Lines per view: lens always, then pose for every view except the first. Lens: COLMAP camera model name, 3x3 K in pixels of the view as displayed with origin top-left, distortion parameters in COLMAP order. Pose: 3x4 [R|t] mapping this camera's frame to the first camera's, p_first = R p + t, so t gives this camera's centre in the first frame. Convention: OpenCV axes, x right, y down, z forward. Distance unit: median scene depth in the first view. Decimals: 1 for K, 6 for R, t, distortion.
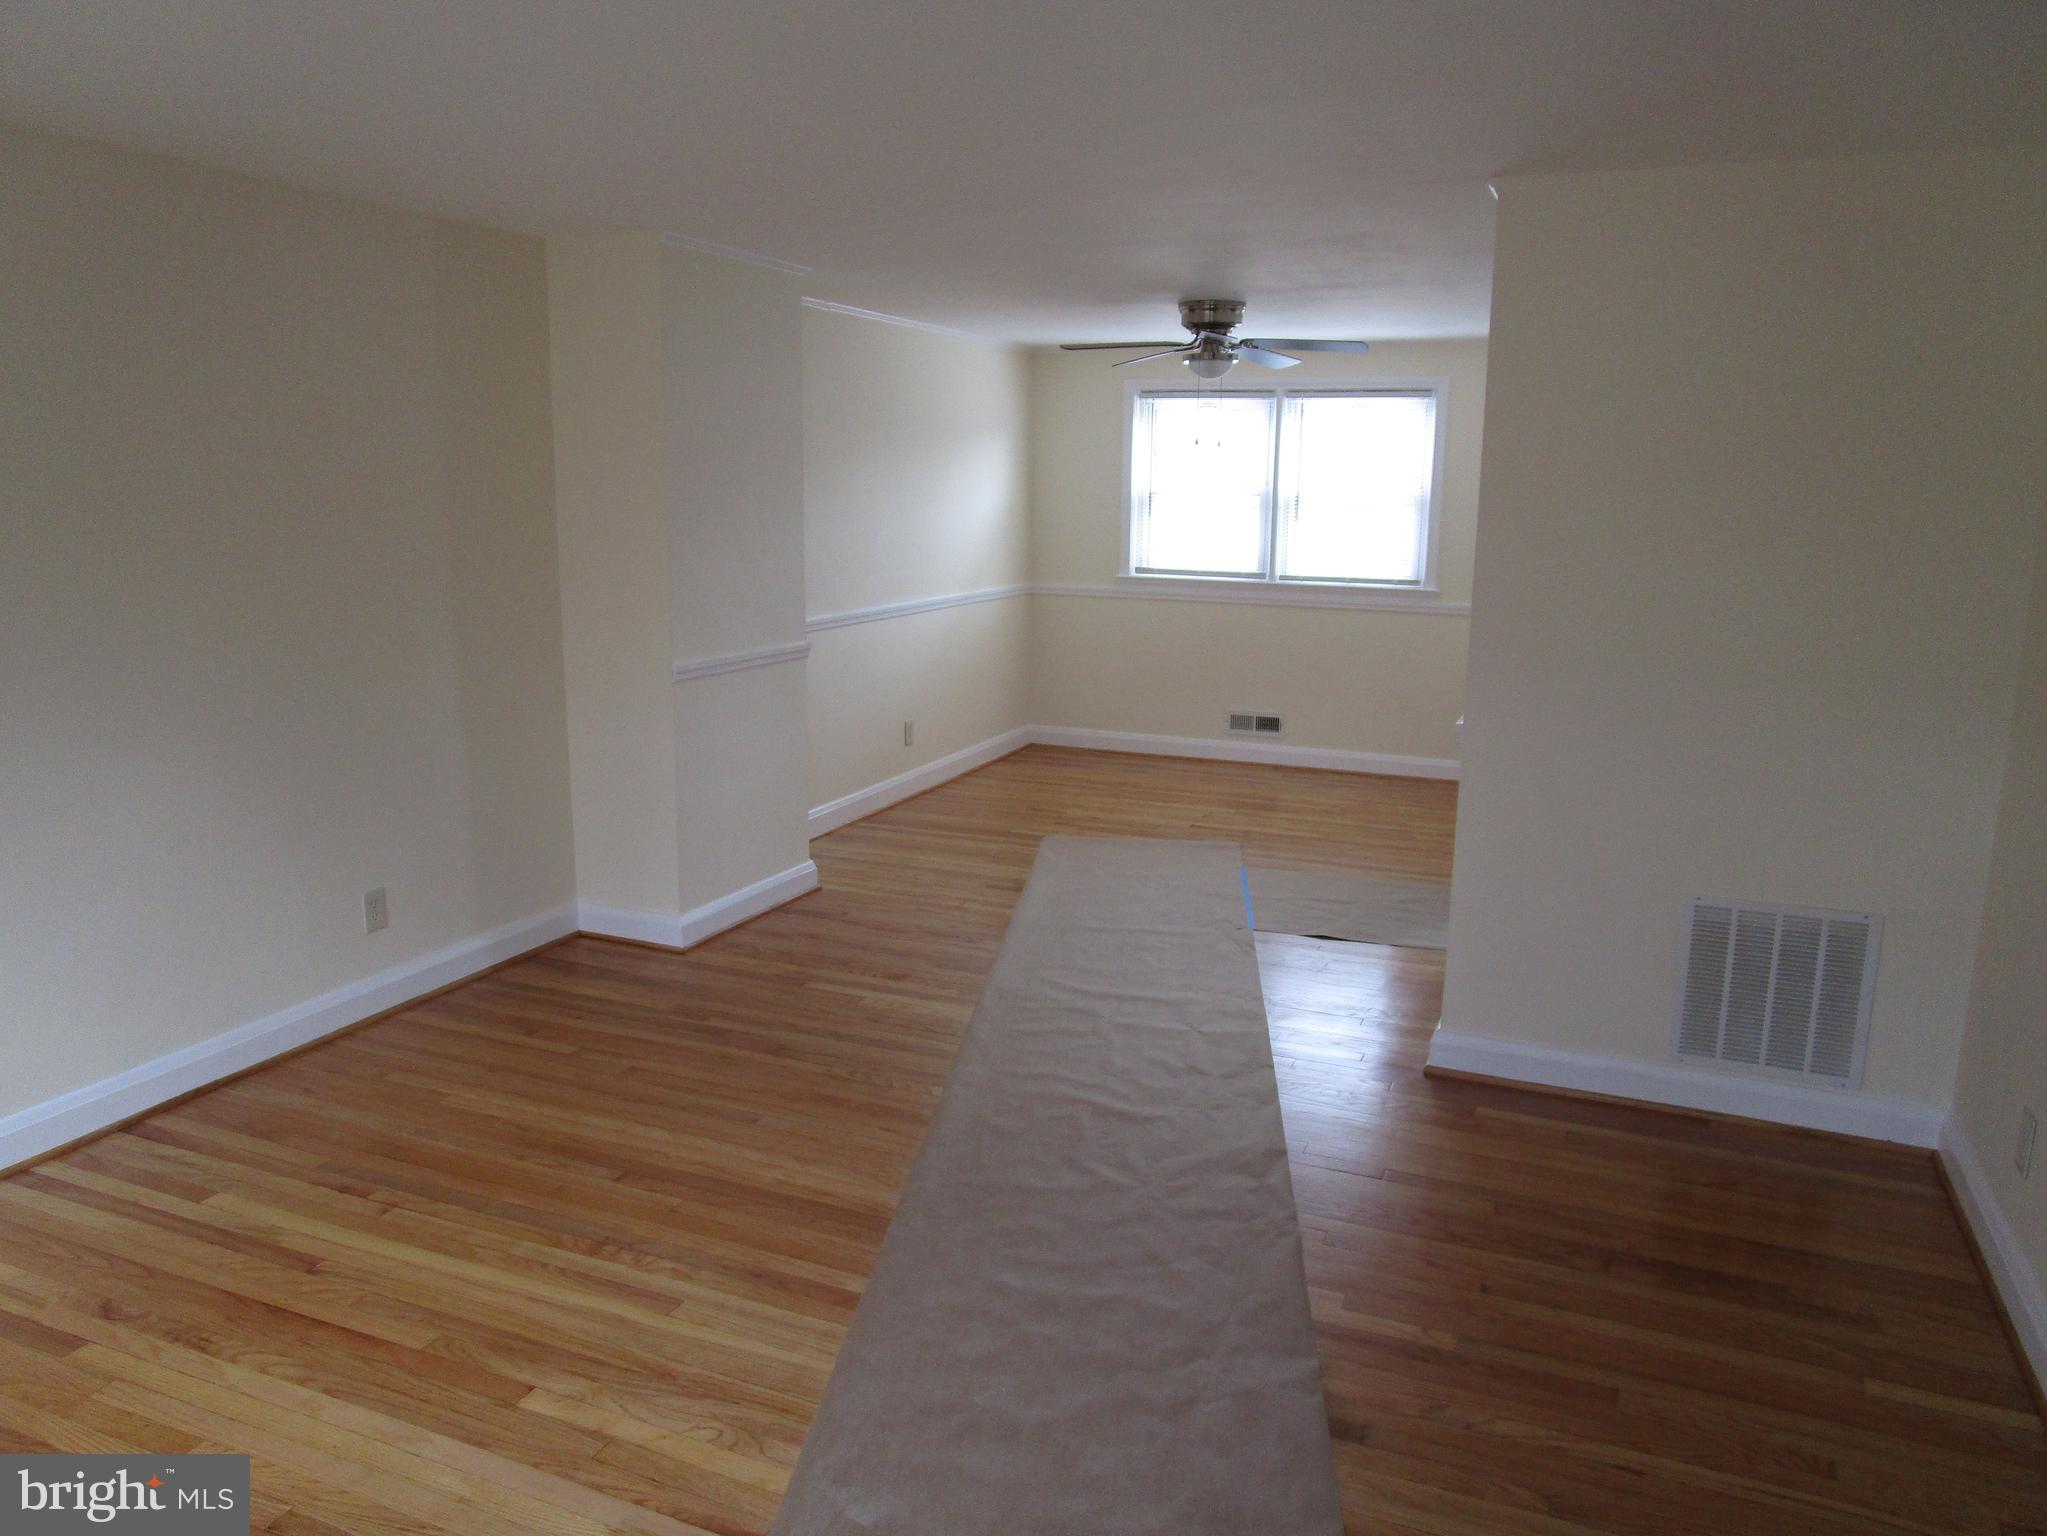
lens RADIAL K [[1461.1, 0, 1027.7], [0, 1461.1, 761.9], [0, 0, 1]] dist [-0.035996, 0.007399]
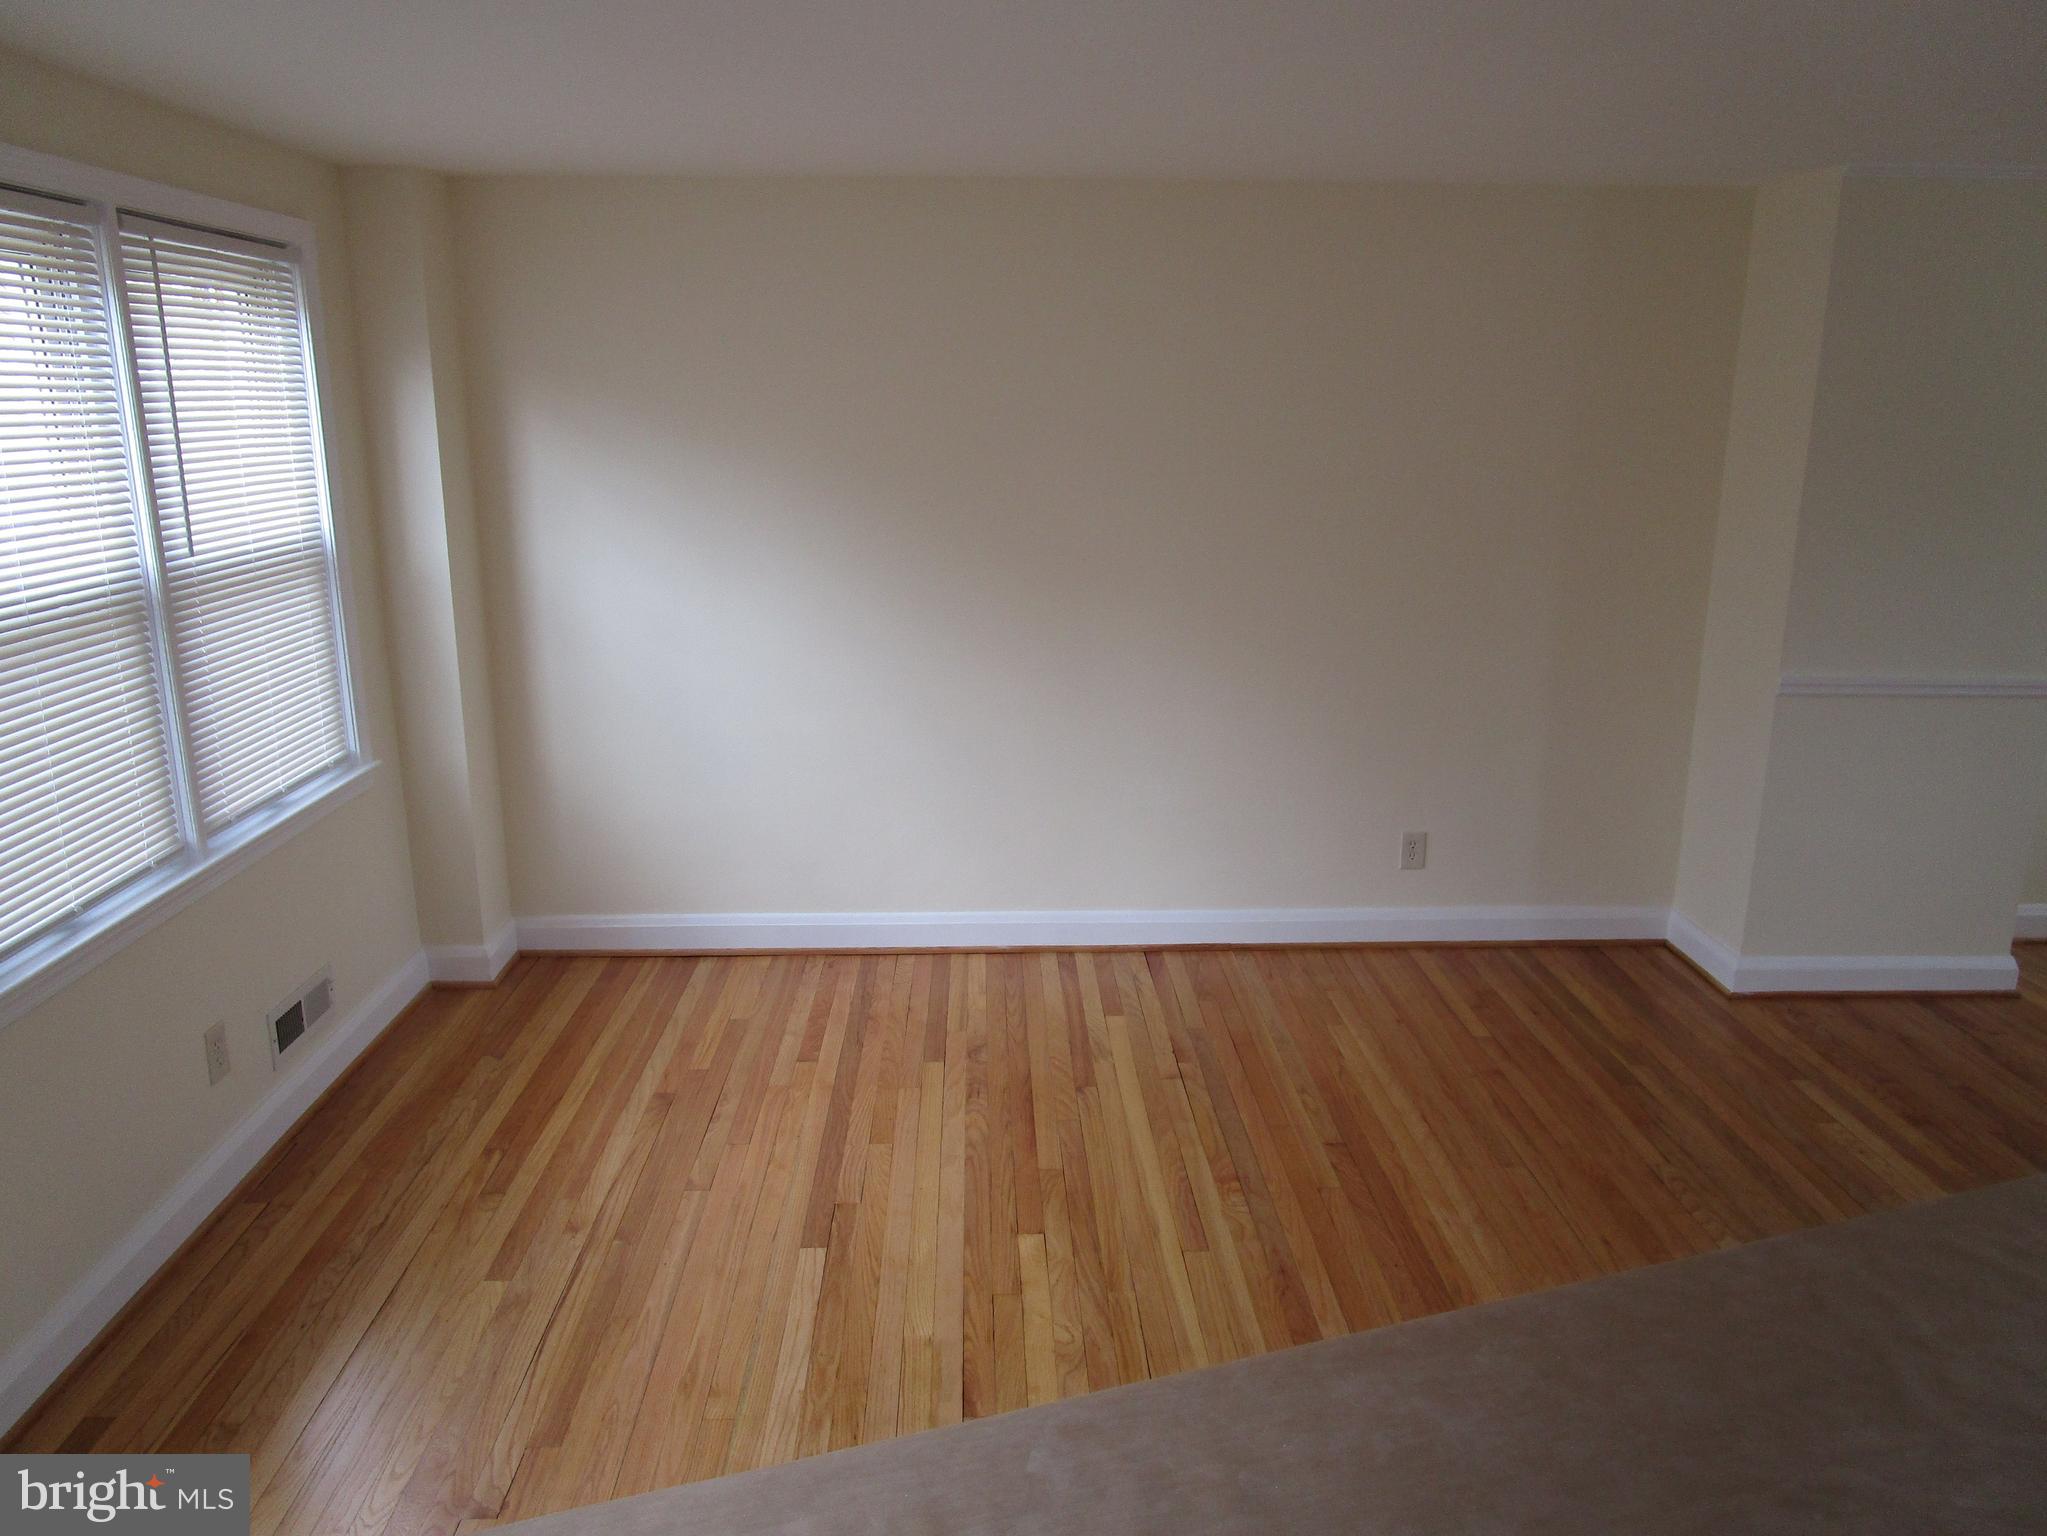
lens RADIAL K [[1461.1, 0, 1008.6], [0, 1461.1, 771.0], [0, 0, 1]] dist [-0.035996, 0.007399]
pose [[0.394746, 0.208541, -0.894811, 0.468102], [-0.166673, 0.973996, 0.153468, -0.086708], [0.903546, 0.088560, 0.419239, 0.315858]]
